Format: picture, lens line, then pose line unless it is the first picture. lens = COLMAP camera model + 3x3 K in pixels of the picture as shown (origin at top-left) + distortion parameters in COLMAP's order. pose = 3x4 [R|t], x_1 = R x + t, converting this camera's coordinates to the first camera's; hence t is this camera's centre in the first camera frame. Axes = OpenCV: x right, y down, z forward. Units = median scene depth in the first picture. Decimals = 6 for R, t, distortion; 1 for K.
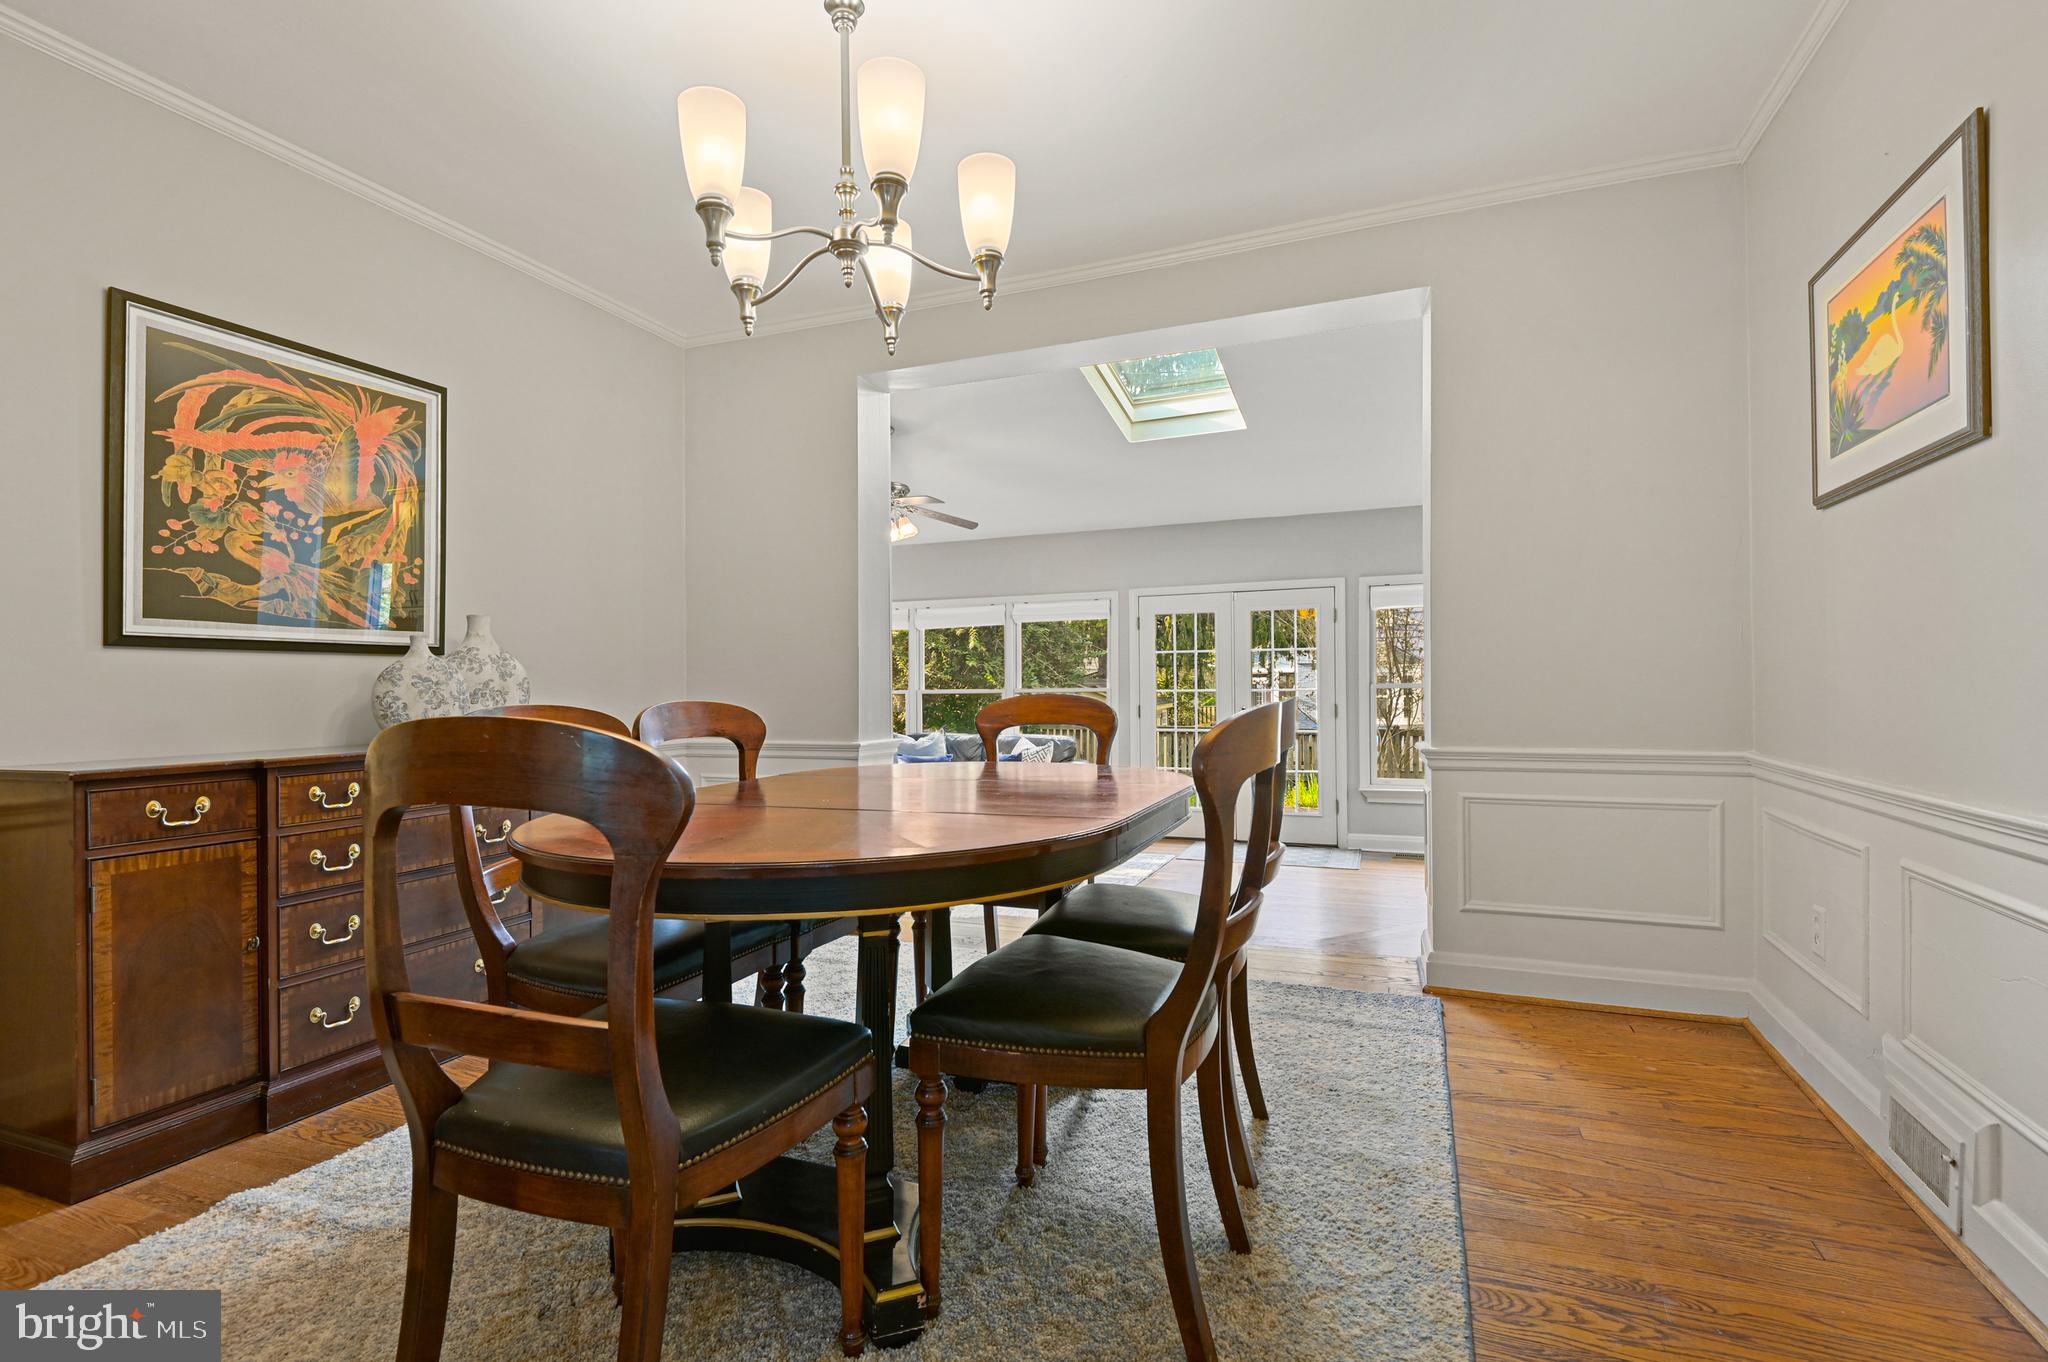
lens RADIAL K [[943.6, 0, 1023.8], [0, 943.6, 686.3], [0, 0, 1]] dist [-0.004635, -0.000889]
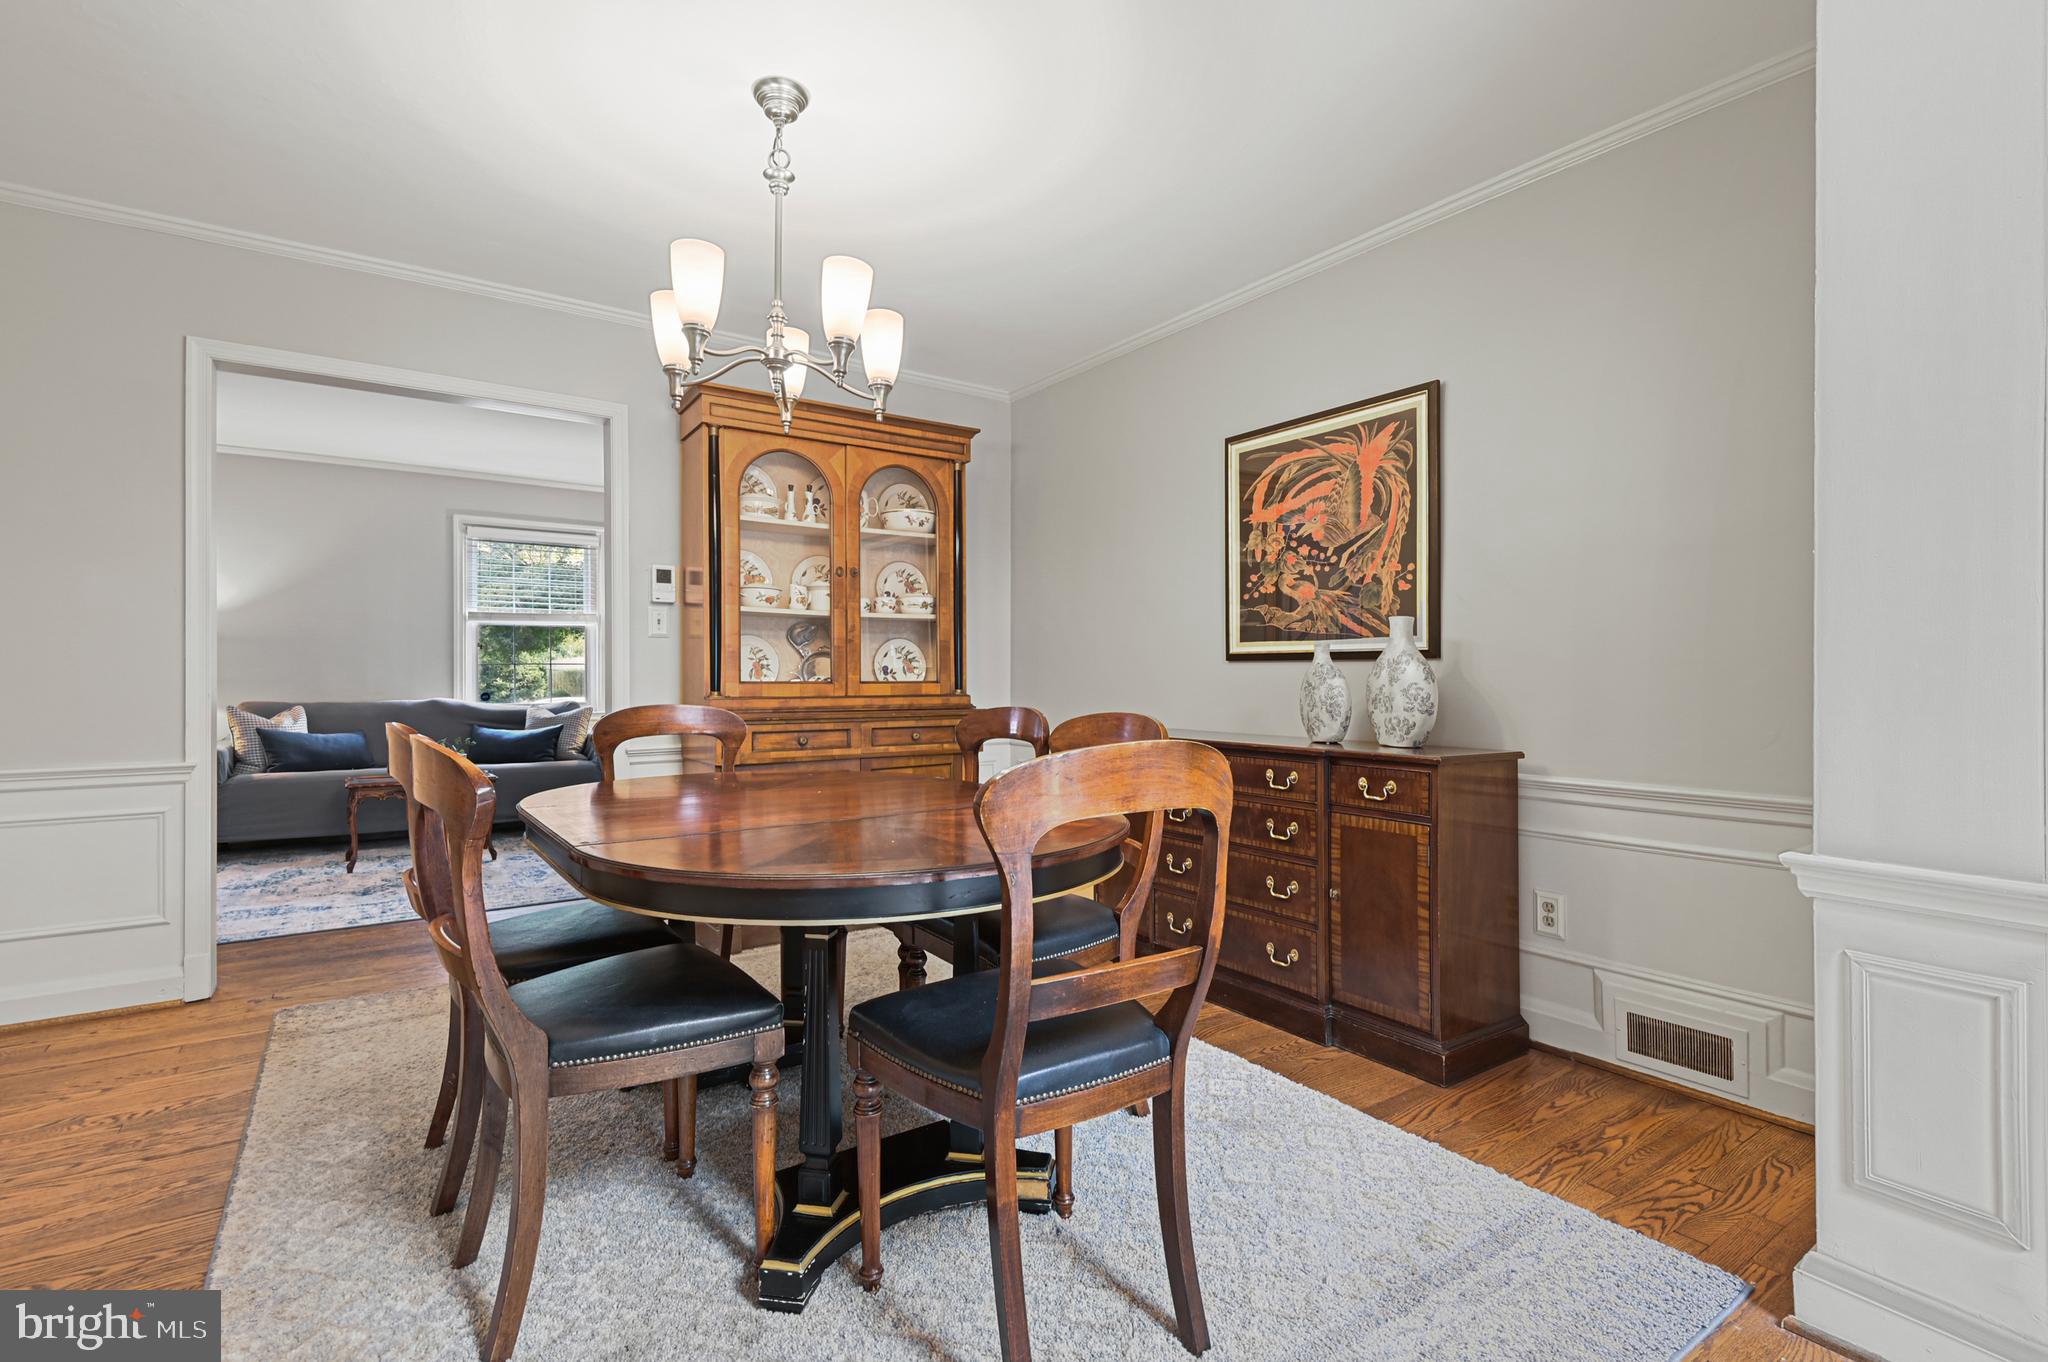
lens RADIAL K [[943.6, 0, 1023.8], [0, 943.6, 686.3], [0, 0, 1]] dist [-0.004635, -0.000889]
pose [[-0.539956, 0.017471, -0.841512, 0.503373], [0.002376, 0.999812, 0.019233, -0.027673], [0.841690, 0.008386, -0.539896, 1.367479]]
